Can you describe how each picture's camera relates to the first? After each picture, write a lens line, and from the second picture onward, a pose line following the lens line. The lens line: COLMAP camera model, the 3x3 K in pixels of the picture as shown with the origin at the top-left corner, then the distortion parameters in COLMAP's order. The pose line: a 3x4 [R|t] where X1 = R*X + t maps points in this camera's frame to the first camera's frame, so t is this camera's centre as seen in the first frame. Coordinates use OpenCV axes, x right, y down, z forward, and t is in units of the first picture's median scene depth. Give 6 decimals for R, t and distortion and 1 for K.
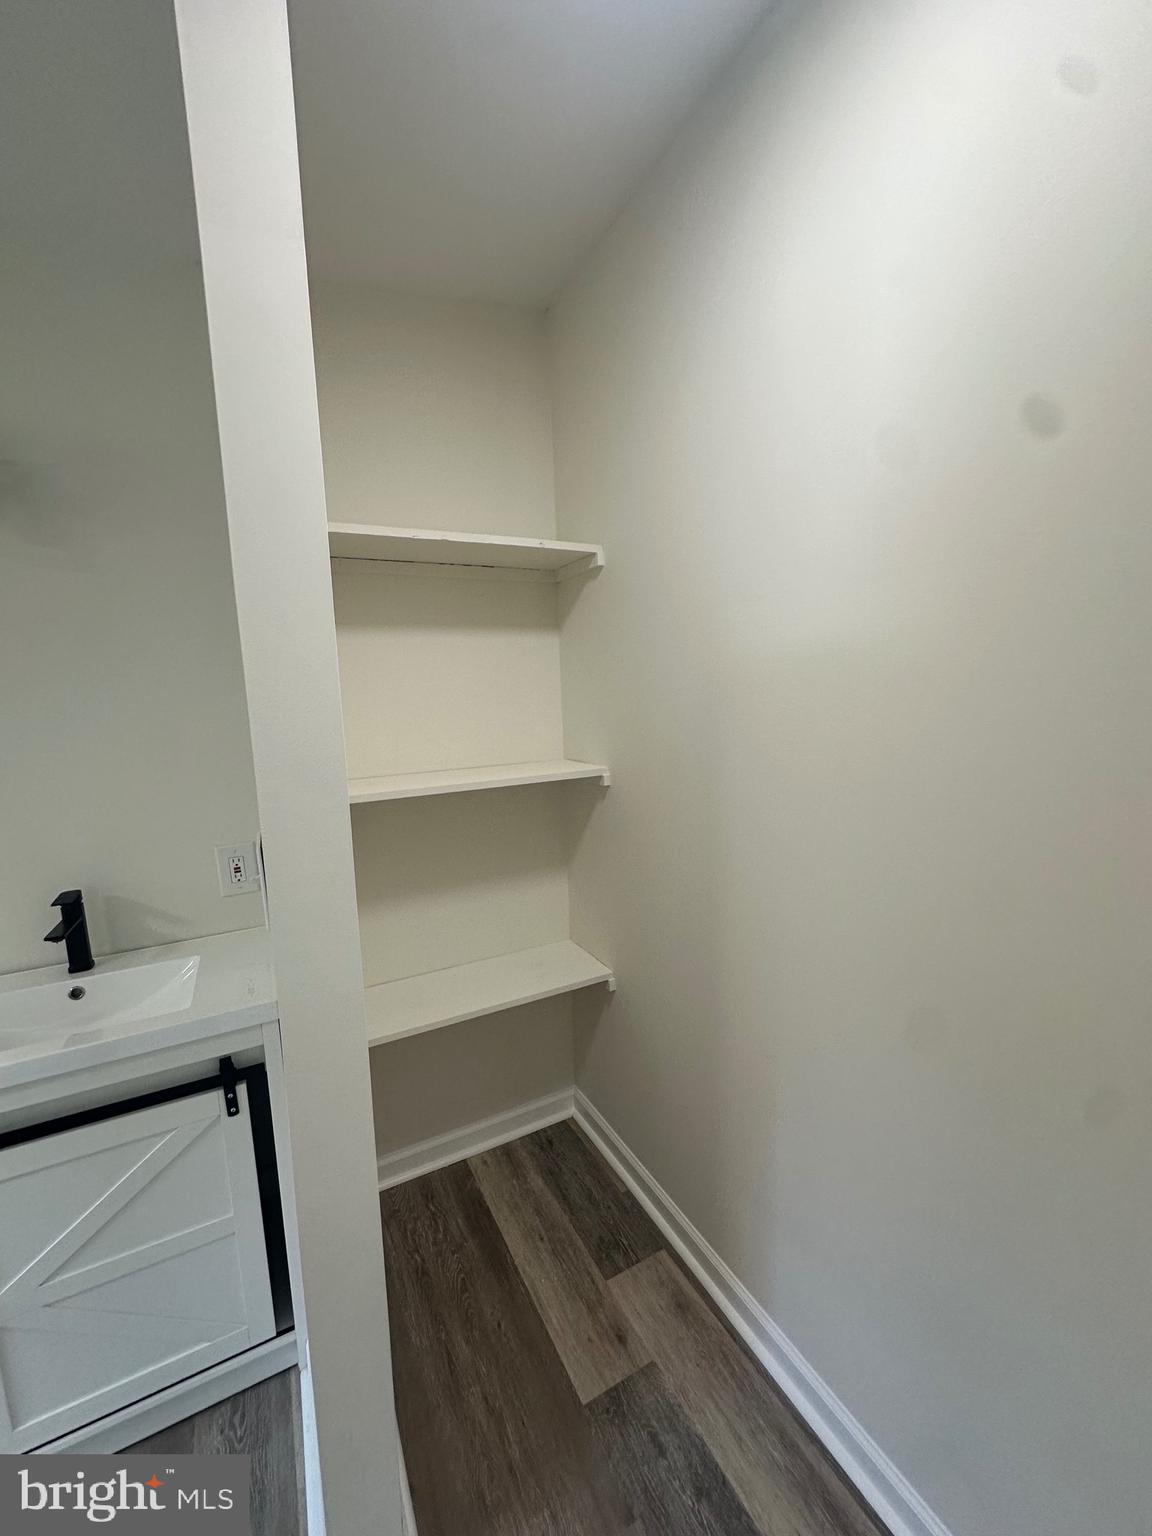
lens RADIAL K [[613.3, 0, 576.0], [0, 613.3, 768.0], [0, 0, 1]] dist [-0.002813, -0.000068]
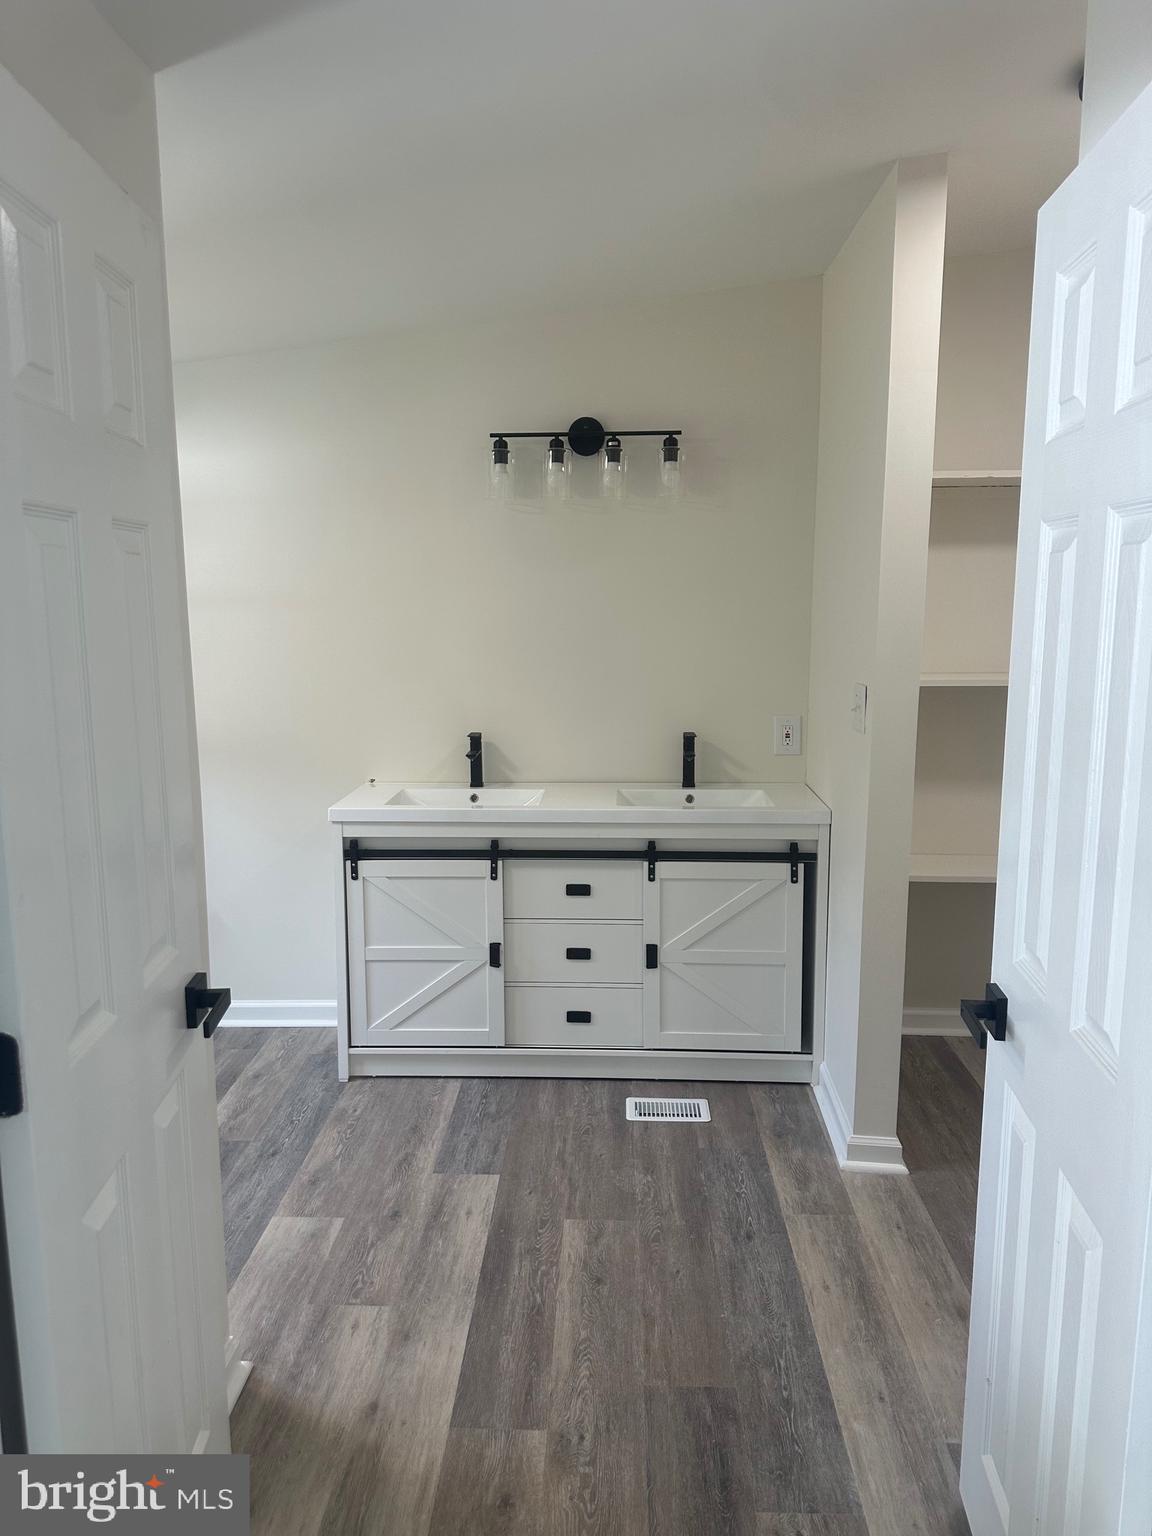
lens RADIAL K [[1065.2, 0, 576.0], [0, 1065.2, 768.0], [0, 0, 1]] dist [0.035572, -0.003441]
pose [[0.868345, 0.099218, -0.485935, 0.206070], [-0.091232, 0.995021, 0.040135, 0.225202], [0.487498, 0.009482, 0.873073, -1.475988]]
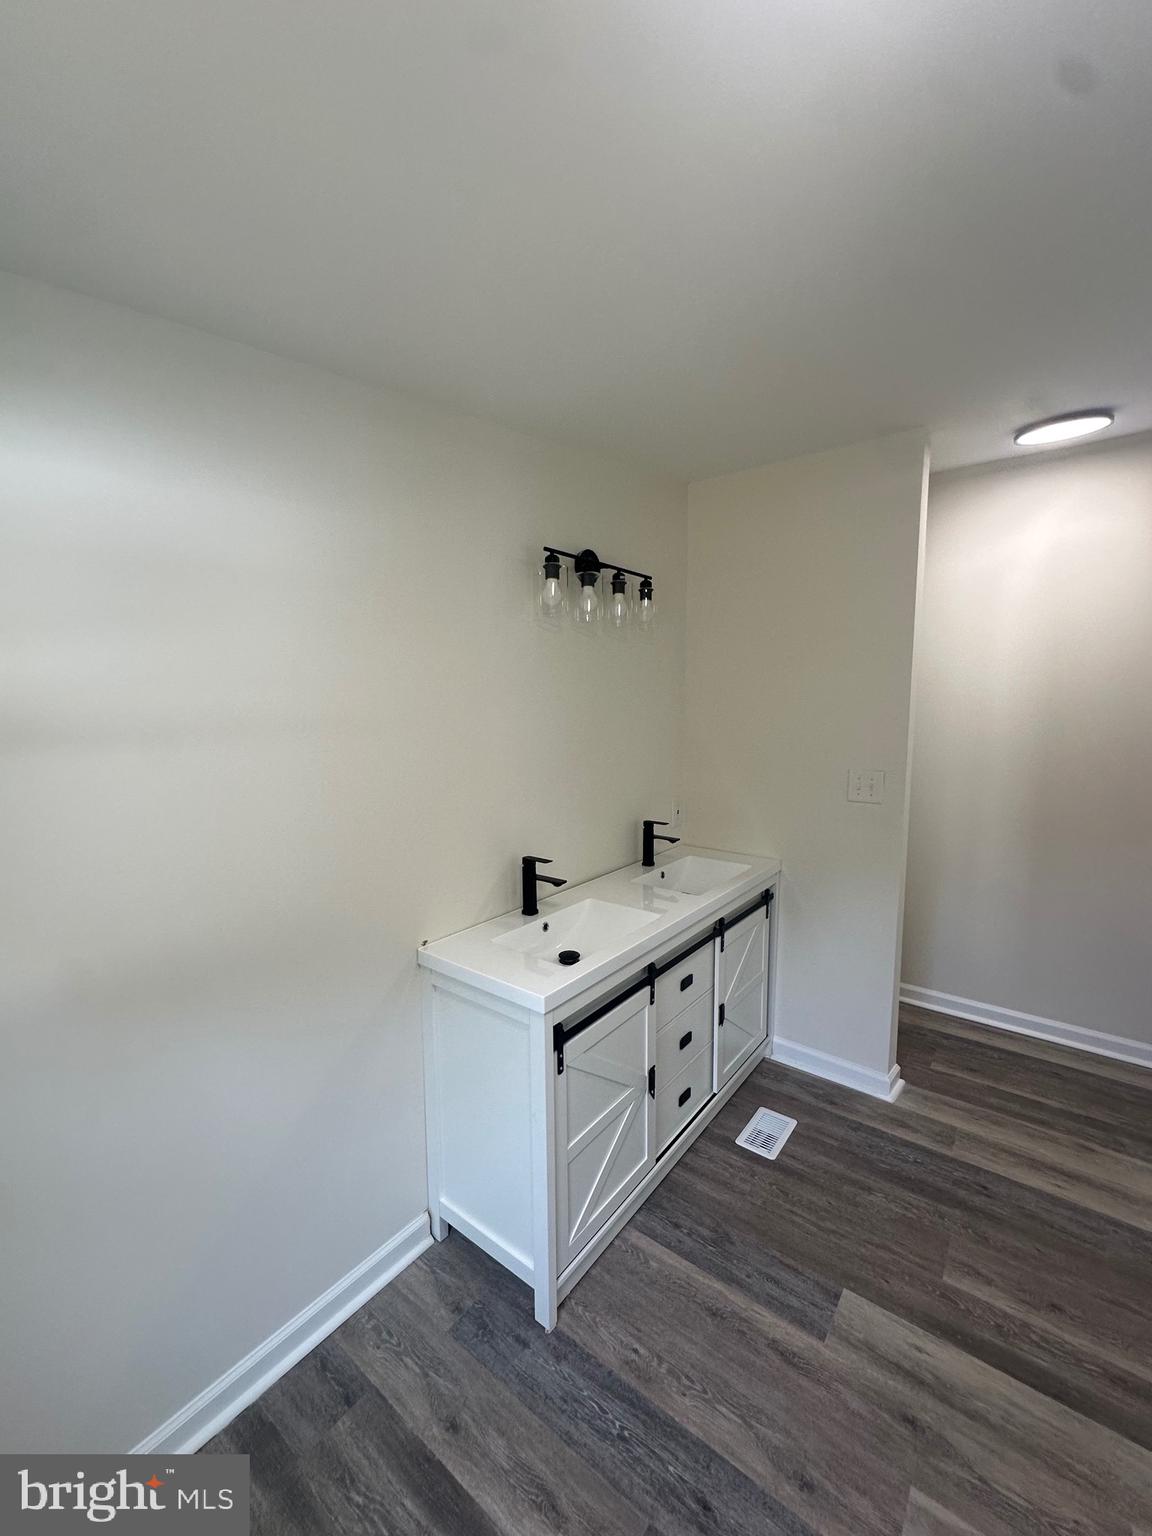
lens RADIAL K [[613.3, 0, 576.0], [0, 613.3, 768.0], [0, 0, 1]] dist [-0.002813, -0.000068]
pose [[0.909255, -0.024307, 0.415530, -1.898818], [0.040603, 0.998712, -0.030426, 0.098725], [-0.414255, 0.044537, 0.909071, -0.605773]]
